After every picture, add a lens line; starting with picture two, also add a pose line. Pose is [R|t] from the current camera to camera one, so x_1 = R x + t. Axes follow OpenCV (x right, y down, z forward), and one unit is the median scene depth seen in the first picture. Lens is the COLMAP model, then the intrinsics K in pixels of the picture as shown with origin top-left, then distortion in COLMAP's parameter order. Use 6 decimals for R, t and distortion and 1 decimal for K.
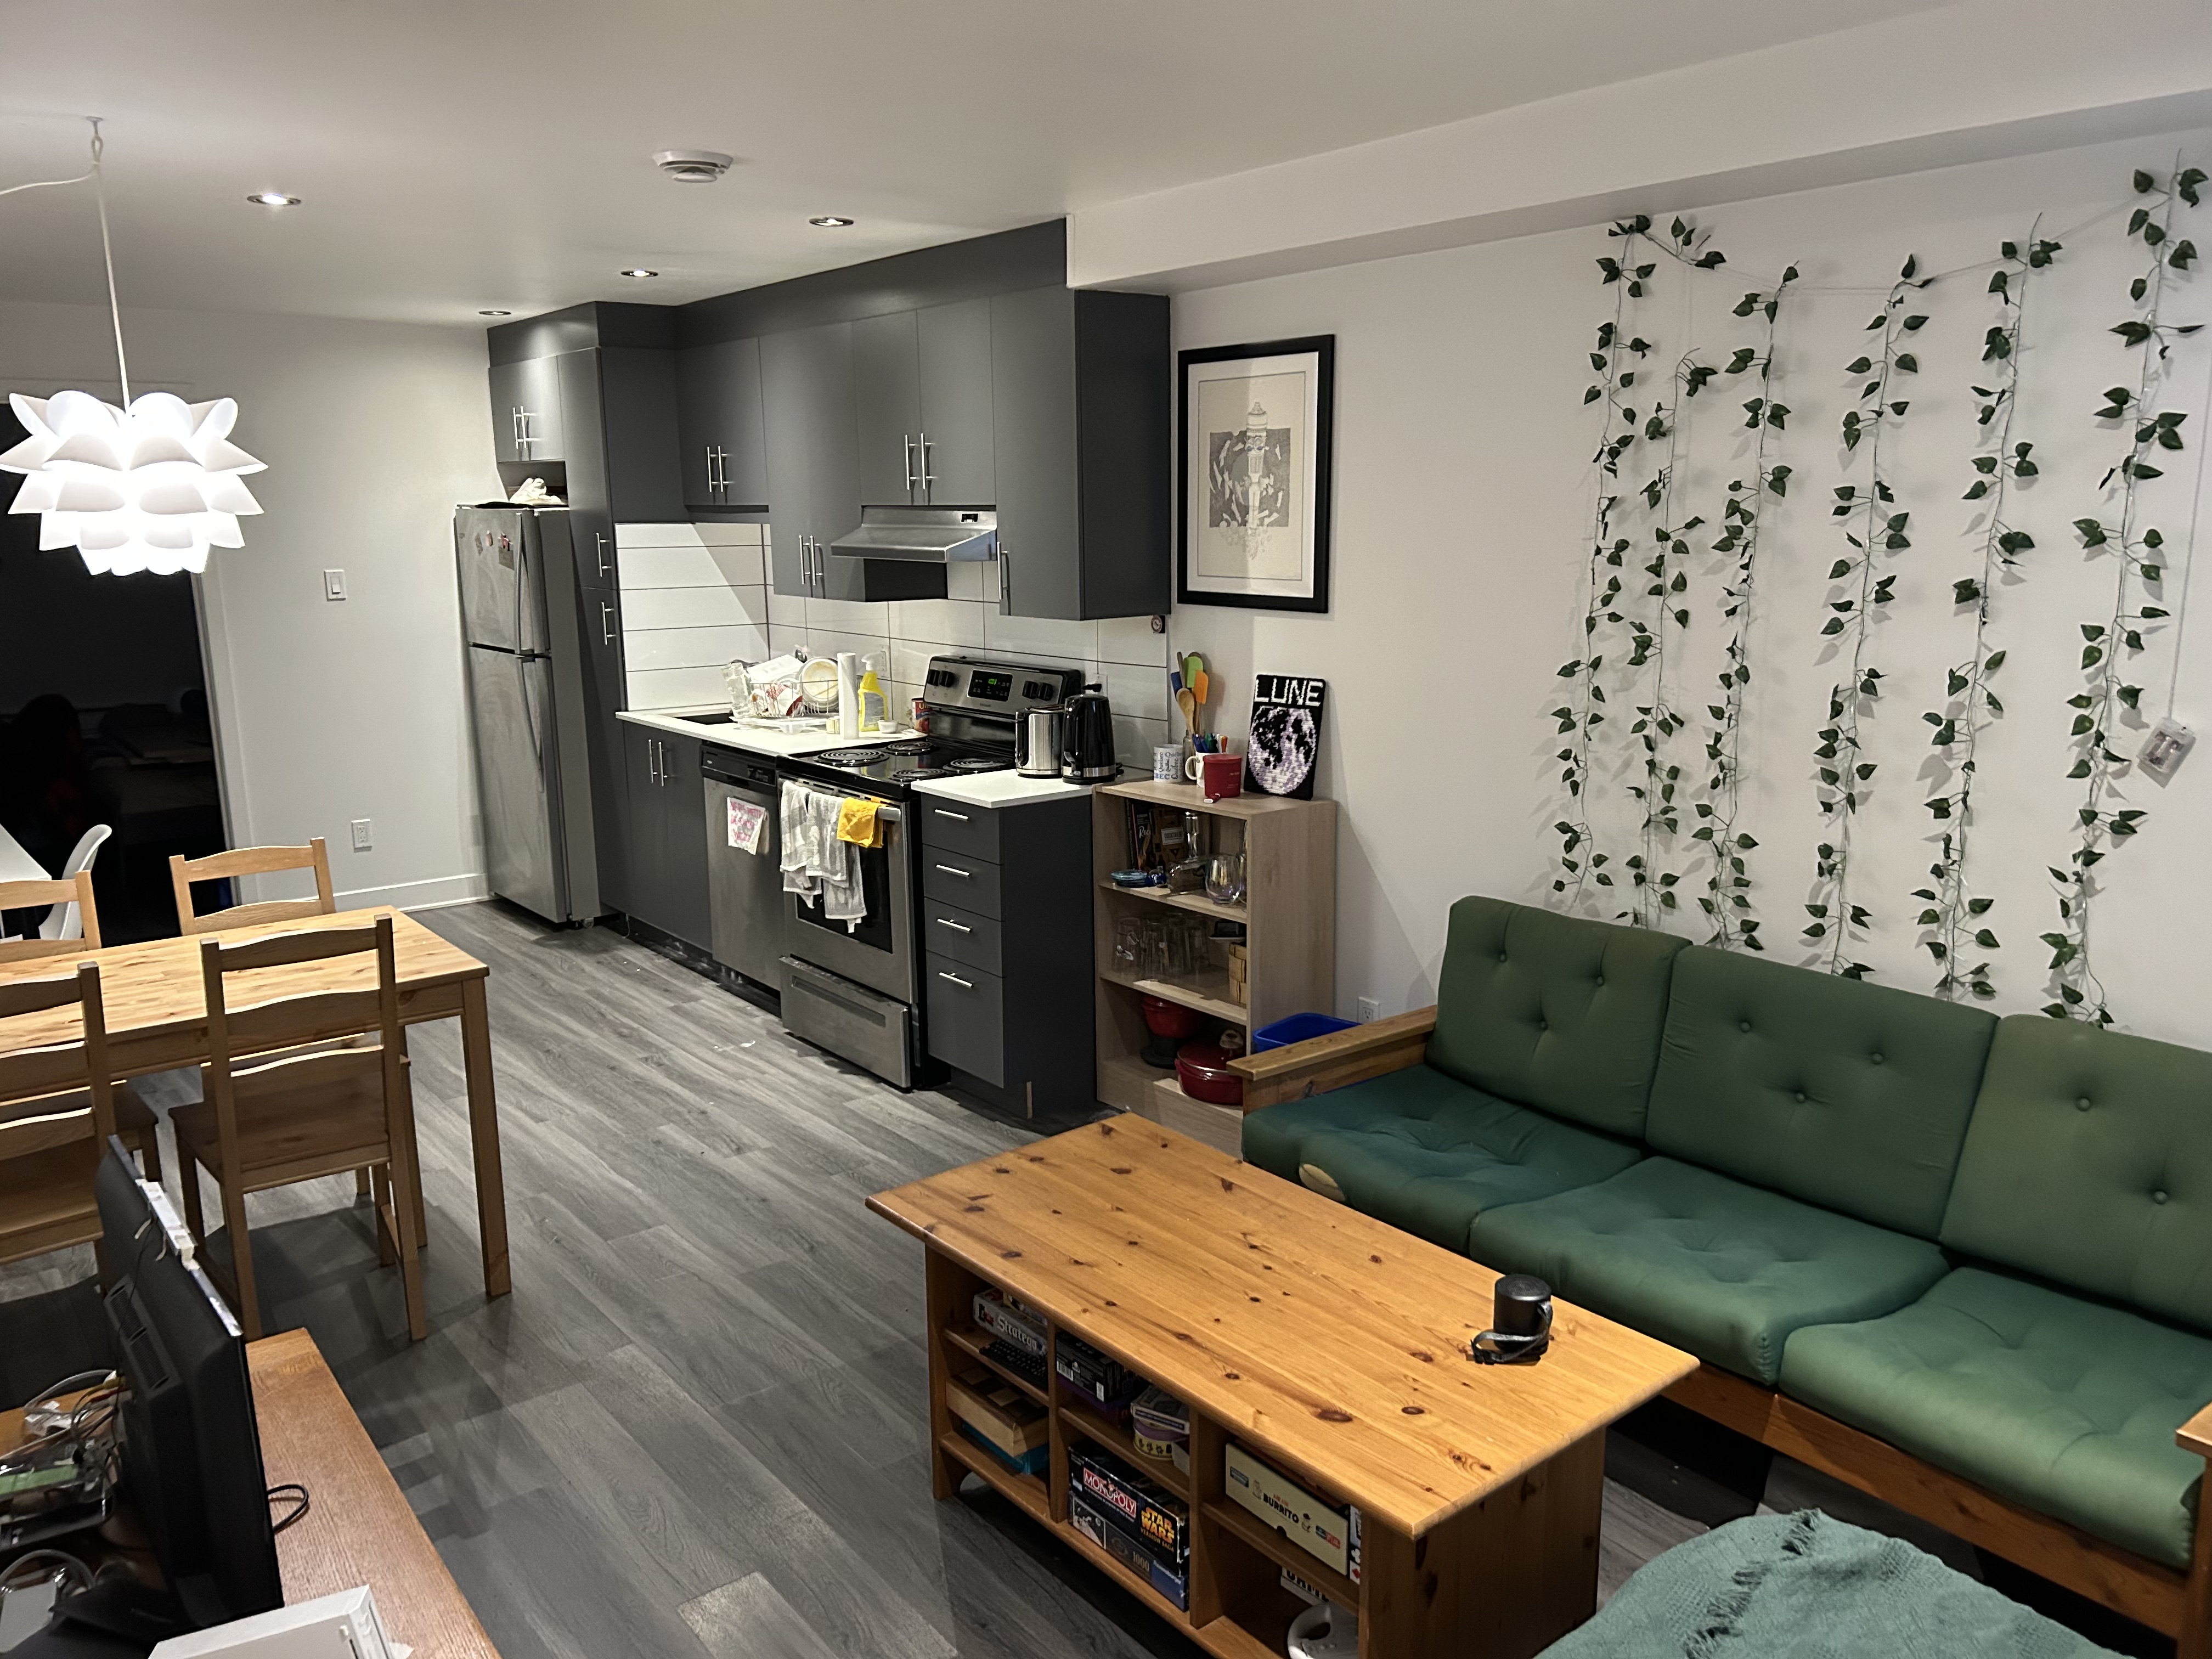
lens RADIAL K [[1655.9, 0, 1104.6], [0, 1655.9, 826.0], [0, 0, 1]] dist [0.112160, -0.227095]
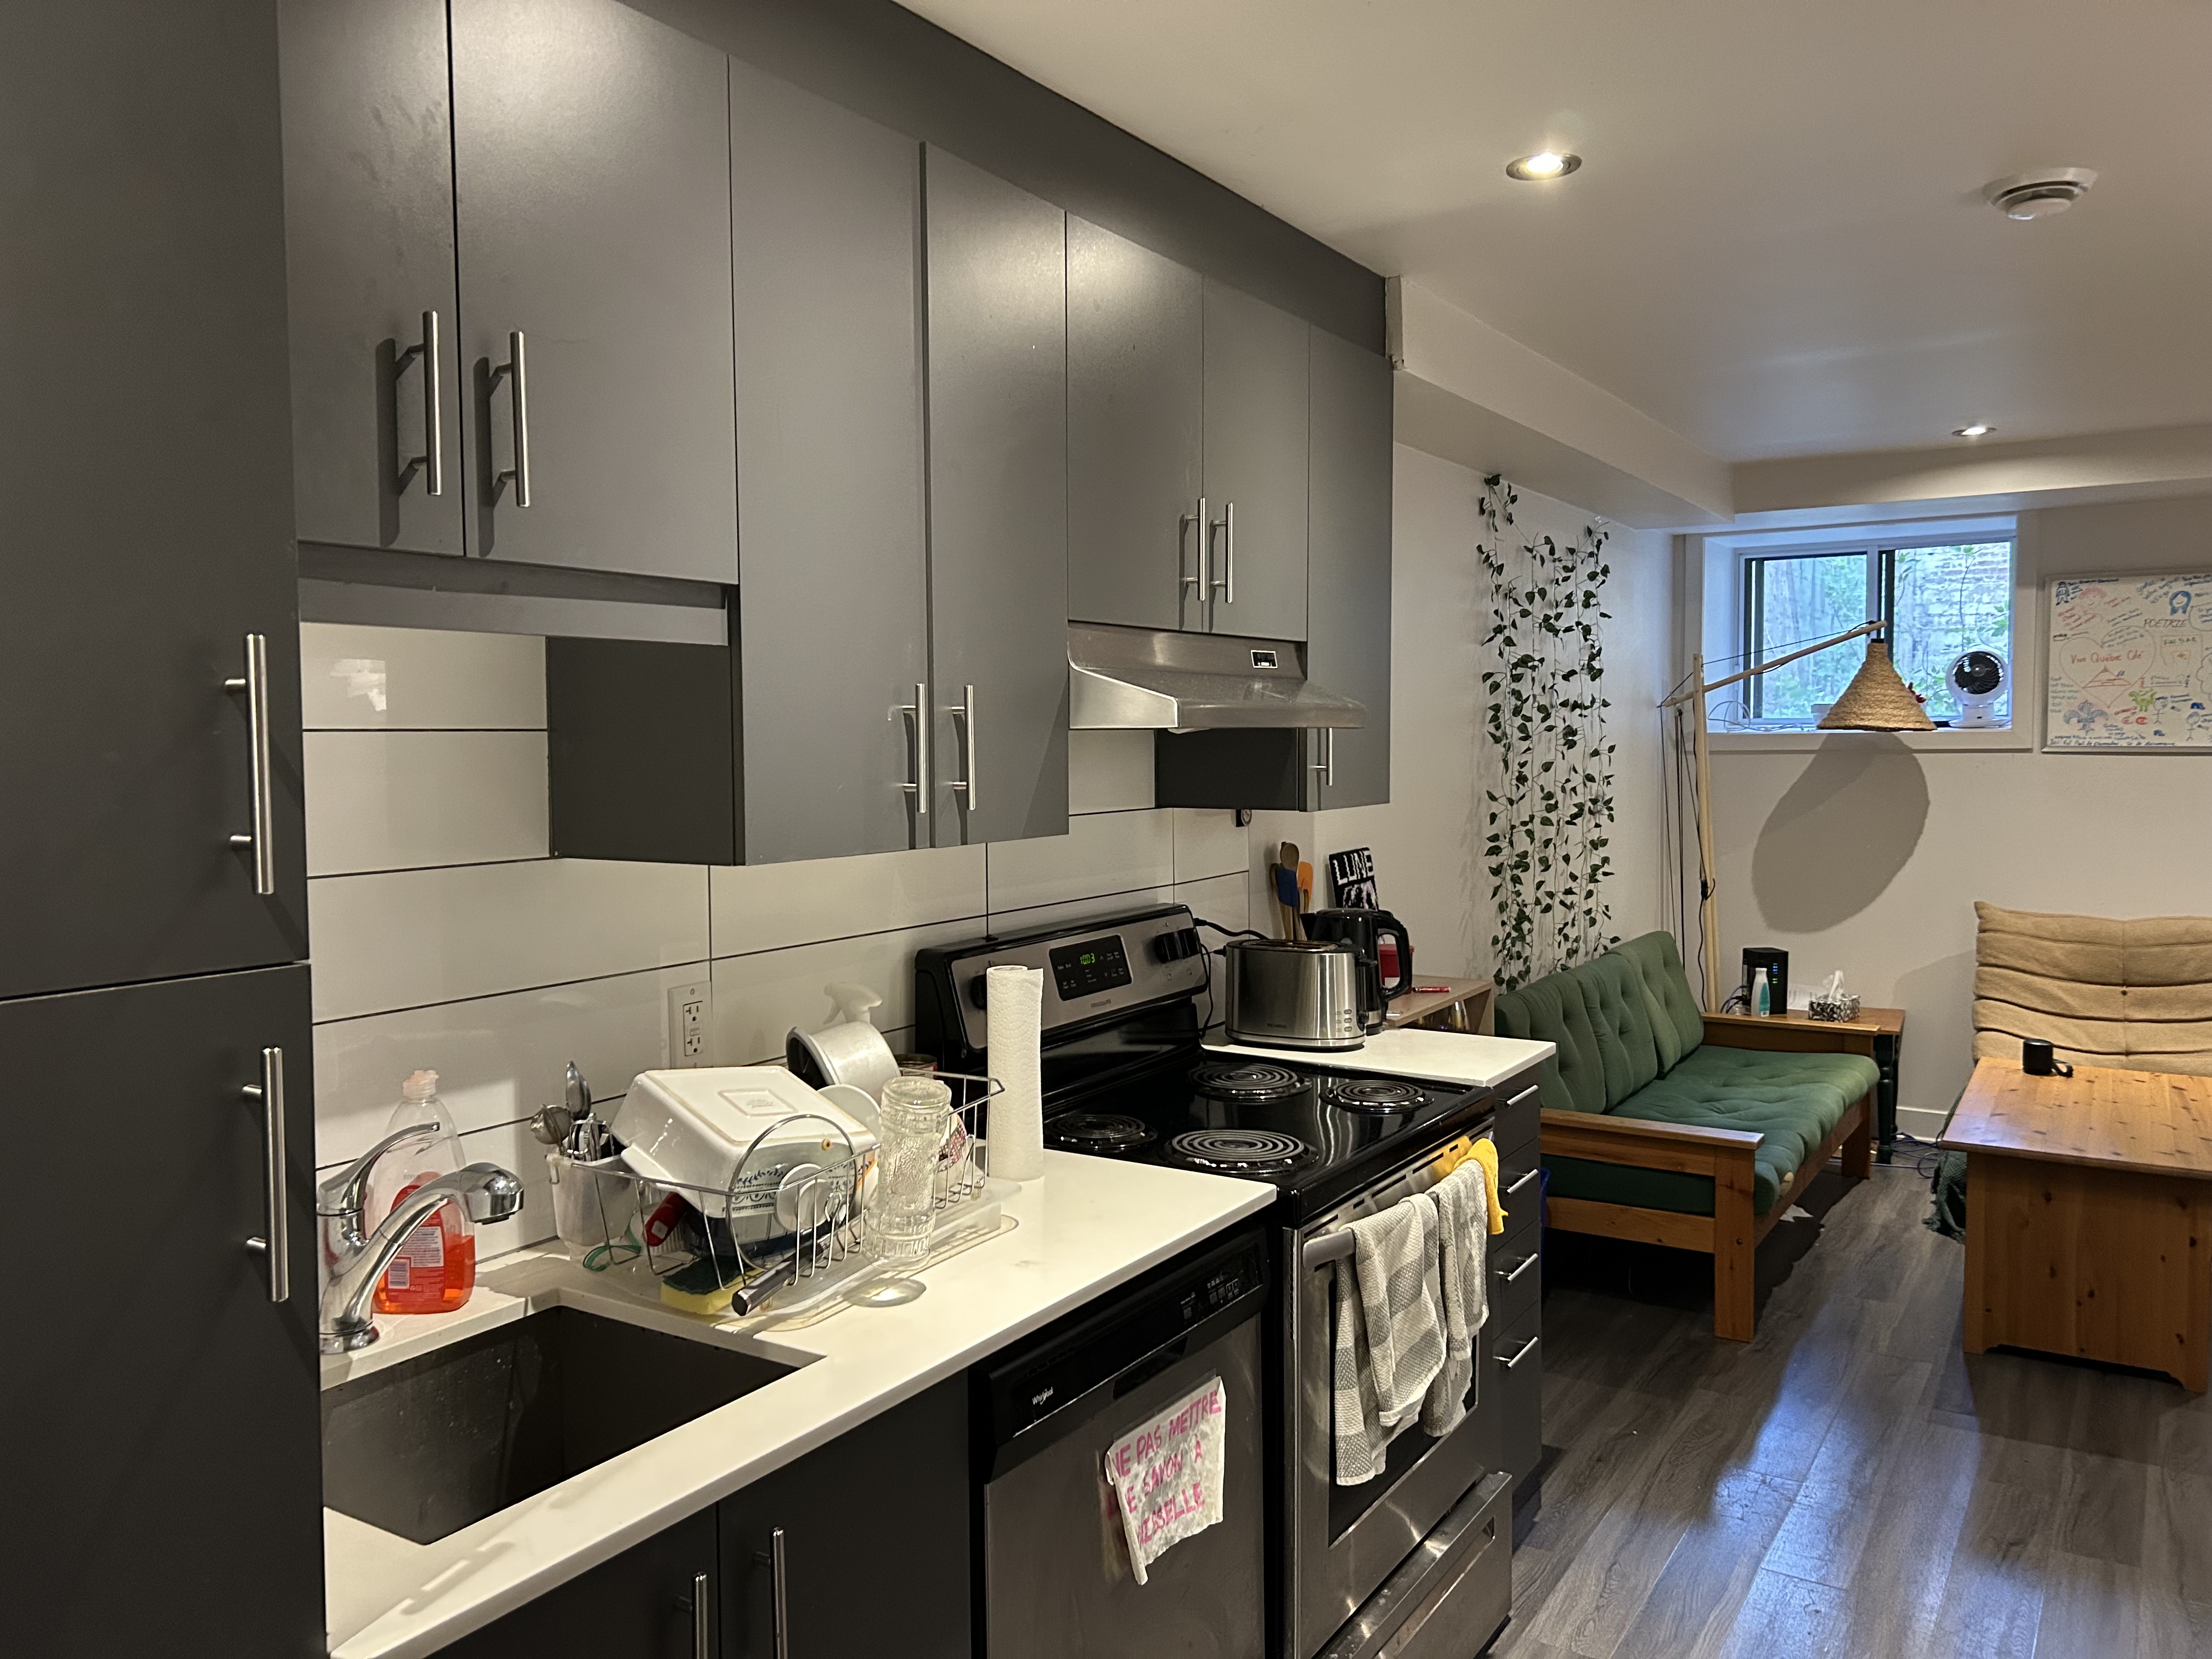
lens RADIAL K [[1658.4, 0, 1086.7], [0, 1658.4, 822.6], [0, 0, 1]] dist [0.045018, -0.055946]
pose [[-0.317006, -0.036391, 0.947725, -0.651468], [0.198499, 0.974587, 0.103818, -0.212744], [-0.927419, 0.221034, -0.301726, 1.316188]]
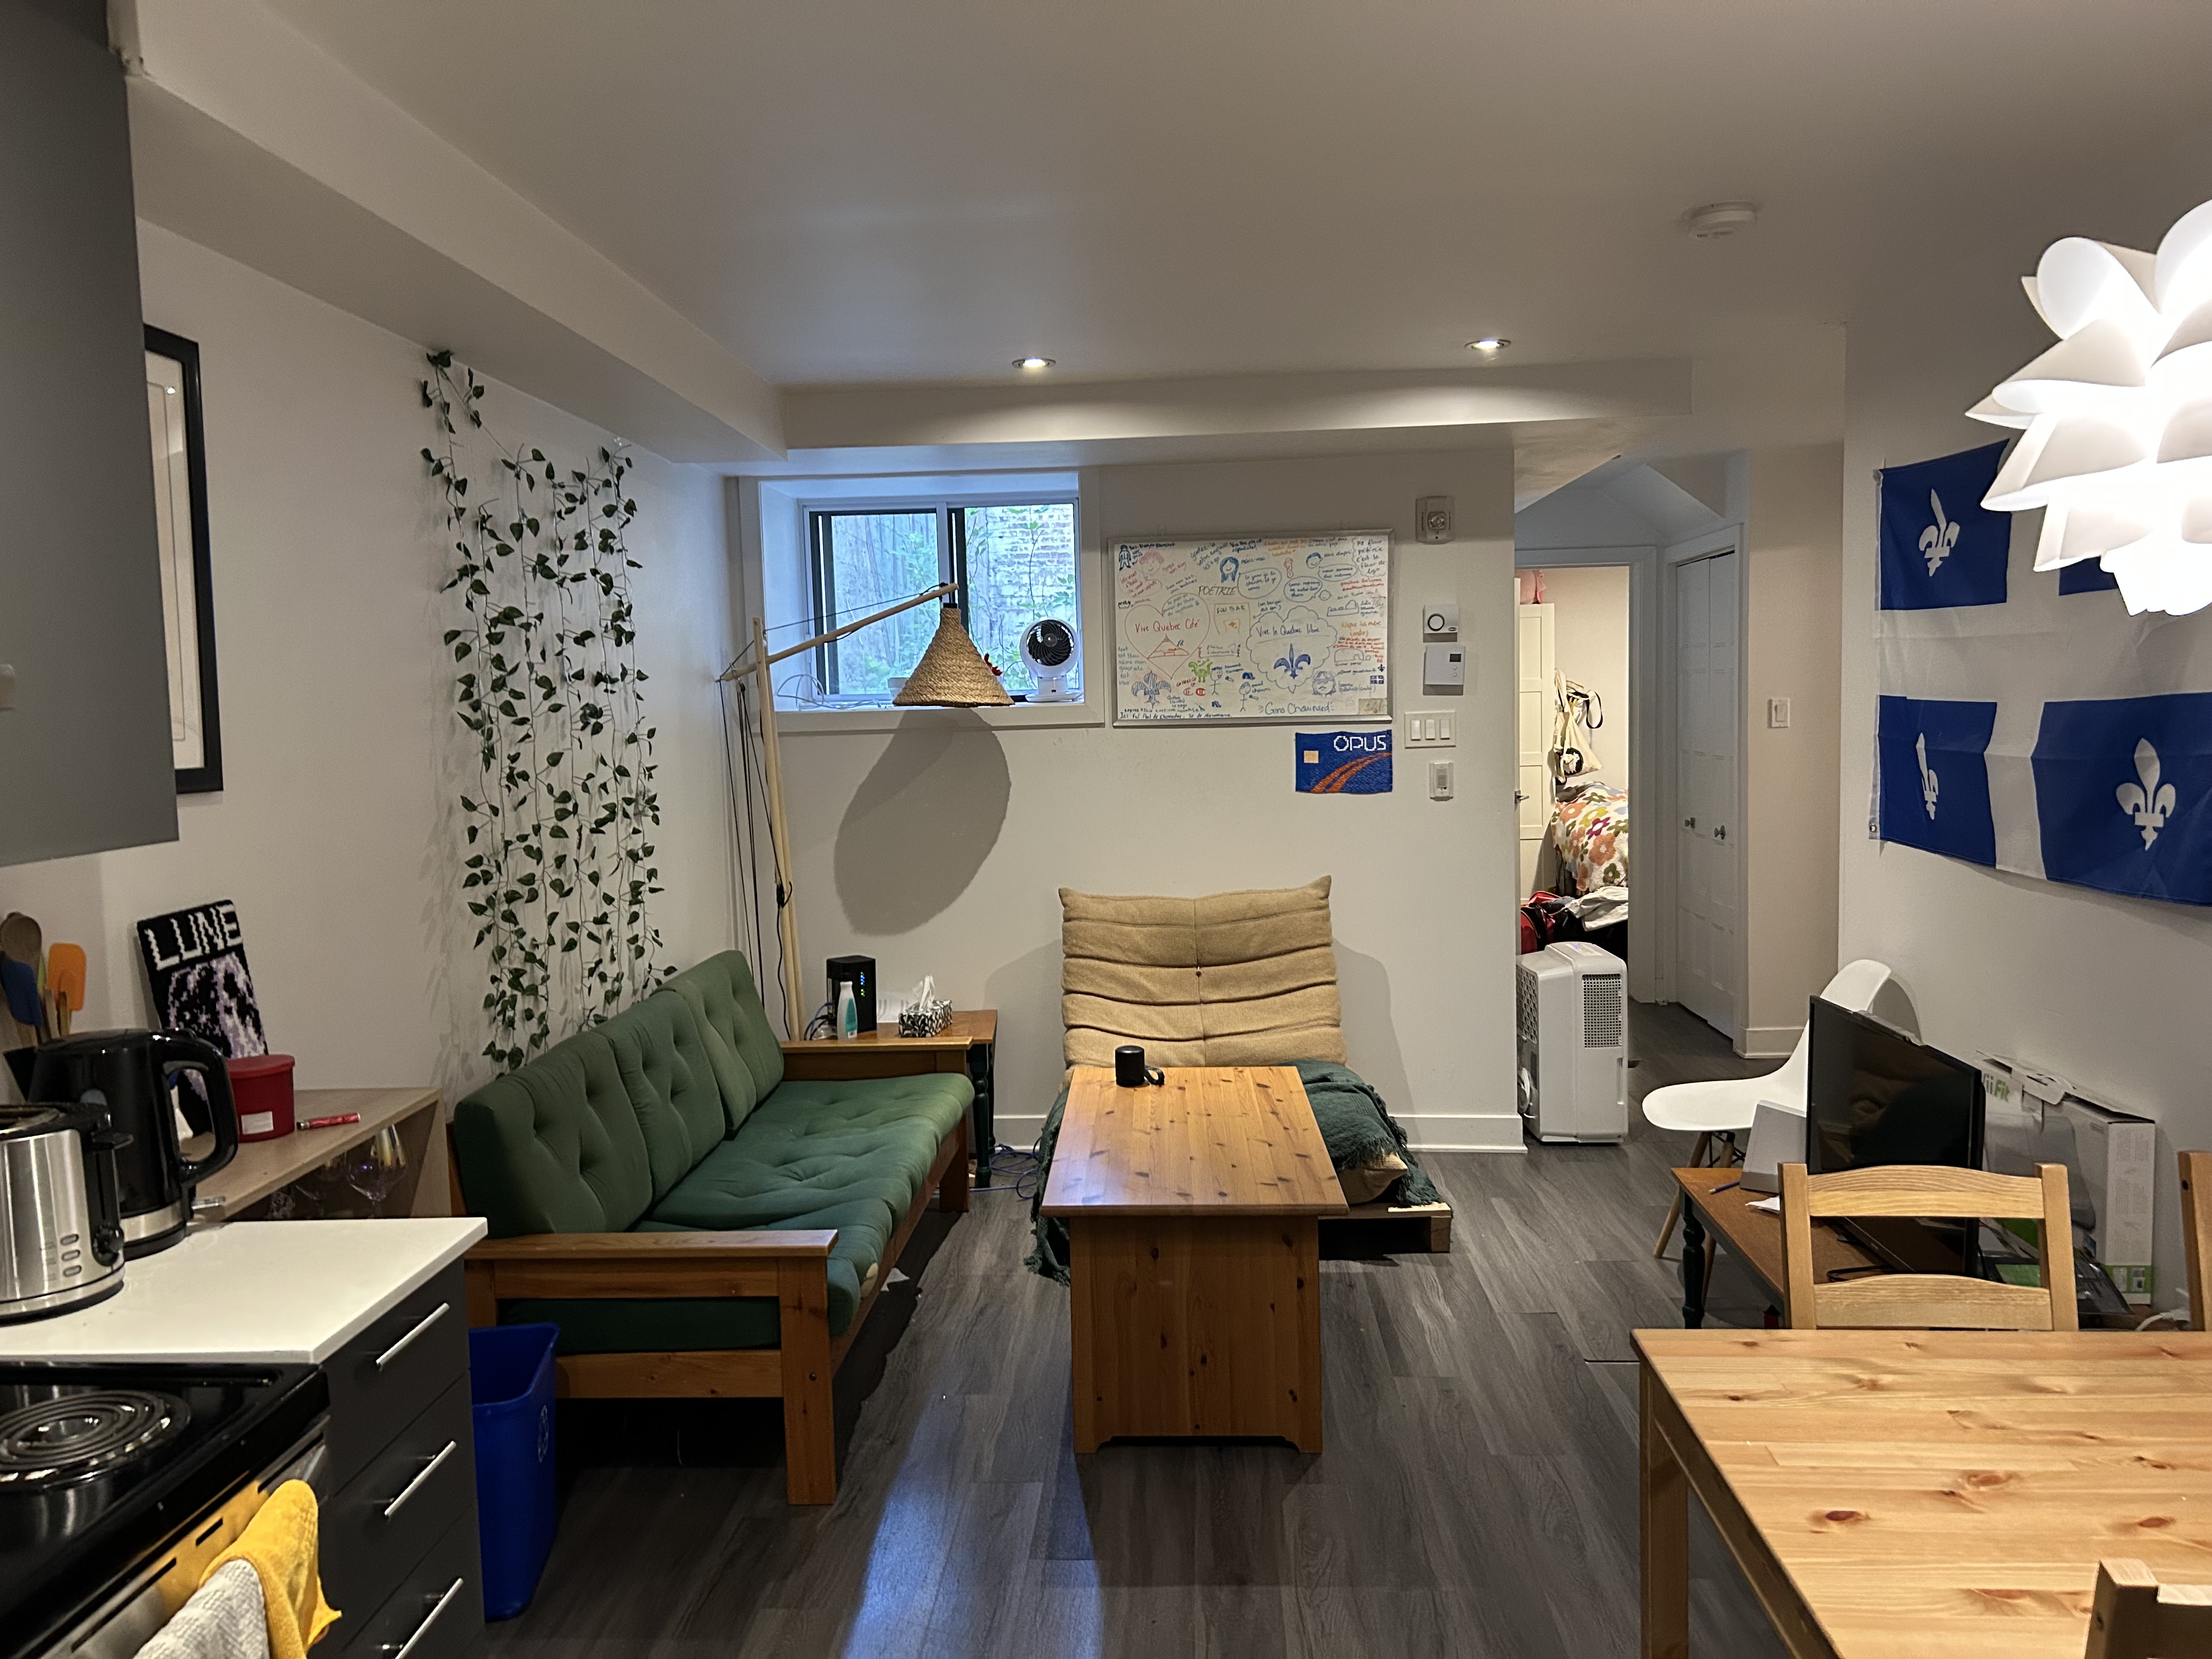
lens RADIAL K [[1655.9, 0, 1104.6], [0, 1655.9, 826.0], [0, 0, 1]] dist [0.112160, -0.227095]
pose [[-0.748622, -0.019111, 0.662721, -0.463426], [0.164244, 0.963081, 0.213306, -0.175496], [-0.642331, 0.268533, -0.717845, 1.128280]]
